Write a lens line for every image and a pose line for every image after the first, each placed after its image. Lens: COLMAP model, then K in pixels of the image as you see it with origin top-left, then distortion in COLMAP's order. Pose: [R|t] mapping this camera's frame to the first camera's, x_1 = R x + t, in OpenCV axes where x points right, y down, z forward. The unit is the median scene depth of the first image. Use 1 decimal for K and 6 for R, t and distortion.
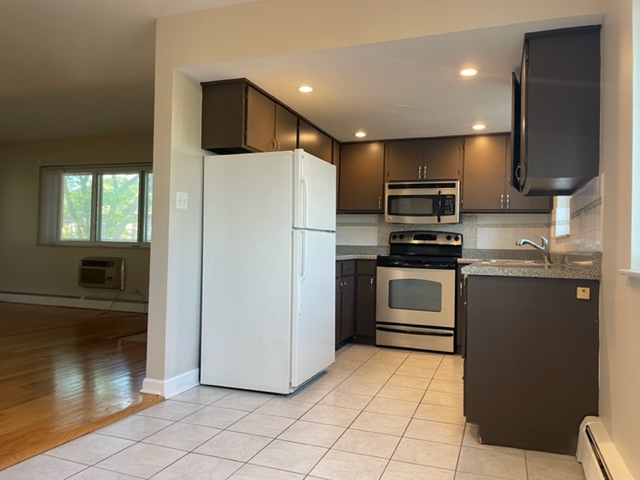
lens RADIAL K [[487.8, 0, 319.3], [0, 487.8, 239.9], [0, 0, 1]] dist [0.104733, -0.133353]
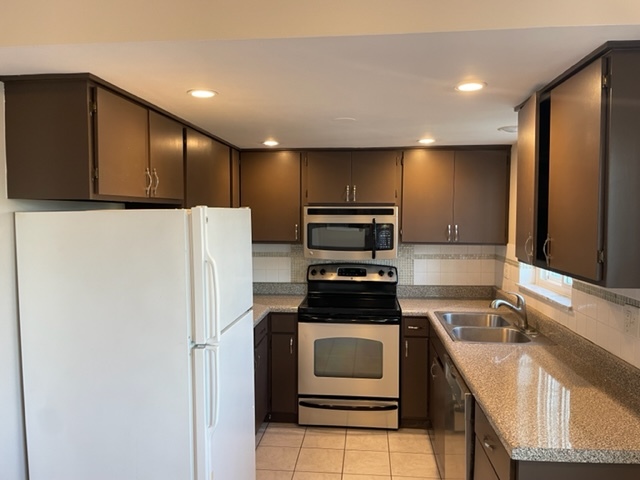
lens RADIAL K [[487.8, 0, 319.3], [0, 487.8, 239.9], [0, 0, 1]] dist [0.104733, -0.133353]
pose [[0.967220, -0.036519, 0.251300, -0.034681], [0.019116, 0.997268, 0.071349, -0.124011], [-0.253219, -0.064206, 0.965276, 0.274201]]
